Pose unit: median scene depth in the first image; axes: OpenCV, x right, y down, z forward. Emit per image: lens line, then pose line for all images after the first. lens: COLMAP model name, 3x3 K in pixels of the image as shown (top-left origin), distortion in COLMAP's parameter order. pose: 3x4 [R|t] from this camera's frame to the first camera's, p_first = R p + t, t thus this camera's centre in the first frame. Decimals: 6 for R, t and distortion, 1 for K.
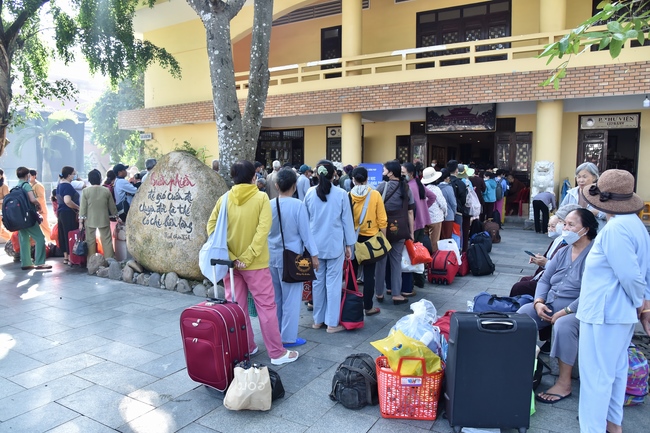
lens RADIAL K [[434.2, 0, 325.0], [0, 434.2, 216.5], [0, 0, 1]] dist [-0.063811, 0.002895]
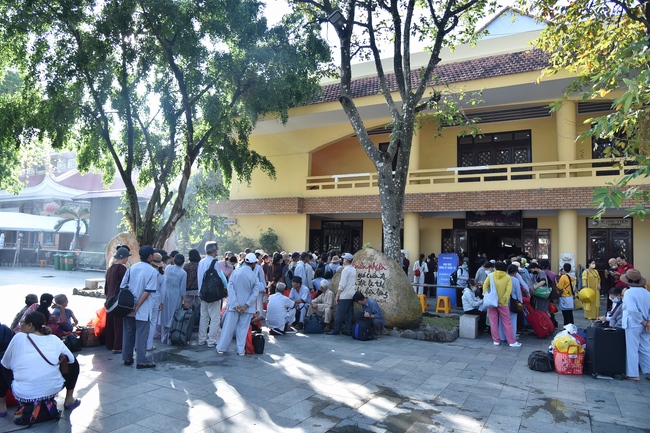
lens RADIAL K [[434.2, 0, 325.0], [0, 434.2, 216.5], [0, 0, 1]] dist [-0.063811, 0.002895]
pose [[0.999313, 0.028942, 0.023139, -0.266162], [-0.024284, 0.983185, -0.180991, 0.015773], [-0.027989, 0.180304, 0.983213, -0.300603]]
